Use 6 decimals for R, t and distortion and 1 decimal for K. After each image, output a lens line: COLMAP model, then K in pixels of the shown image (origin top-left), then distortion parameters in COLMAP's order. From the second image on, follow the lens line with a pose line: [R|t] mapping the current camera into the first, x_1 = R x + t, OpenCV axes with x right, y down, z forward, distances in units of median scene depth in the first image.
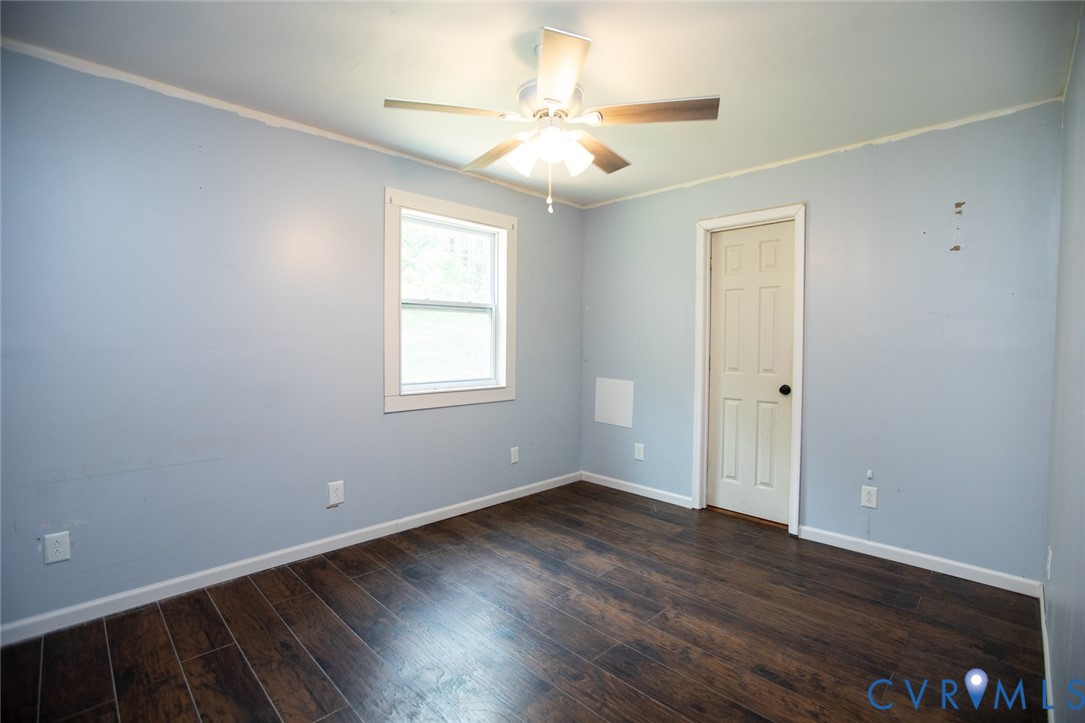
lens RADIAL K [[494.4, 0, 535.6], [0, 494.4, 358.5], [0, 0, 1]] dist [-0.055997, 0.022726]
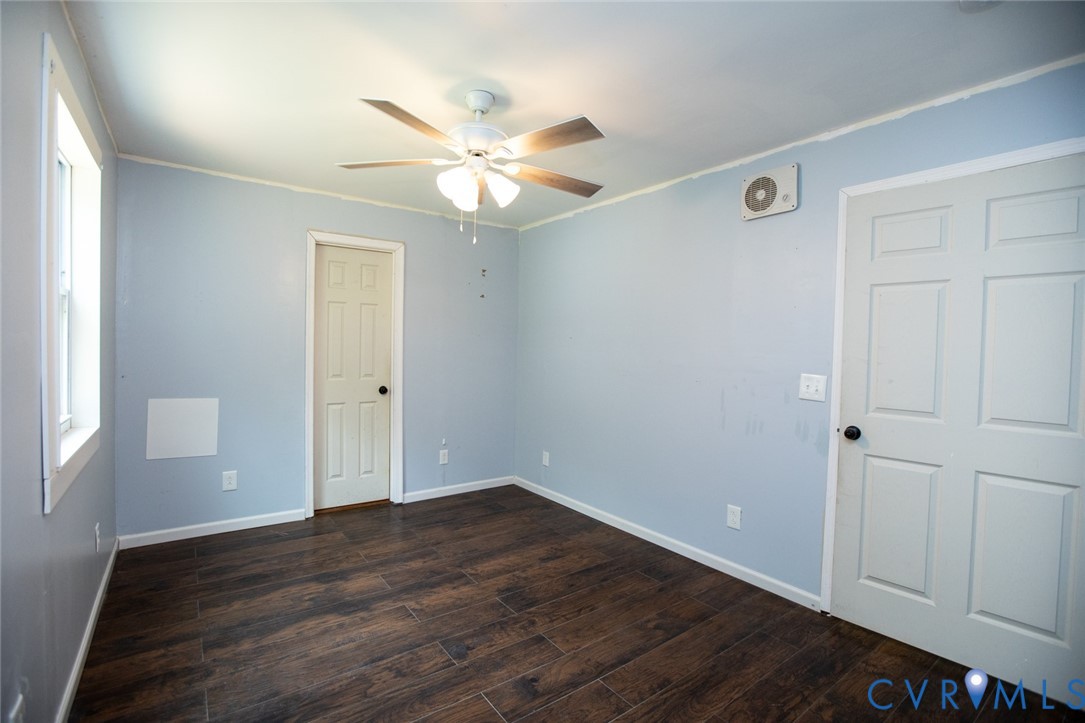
lens RADIAL K [[494.4, 0, 535.6], [0, 494.4, 358.5], [0, 0, 1]] dist [-0.055997, 0.022726]
pose [[0.146327, -0.027528, 0.988853, -0.677847], [0.014085, 0.999569, 0.025742, -0.043339], [-0.989136, 0.010162, 0.146652, 0.459398]]
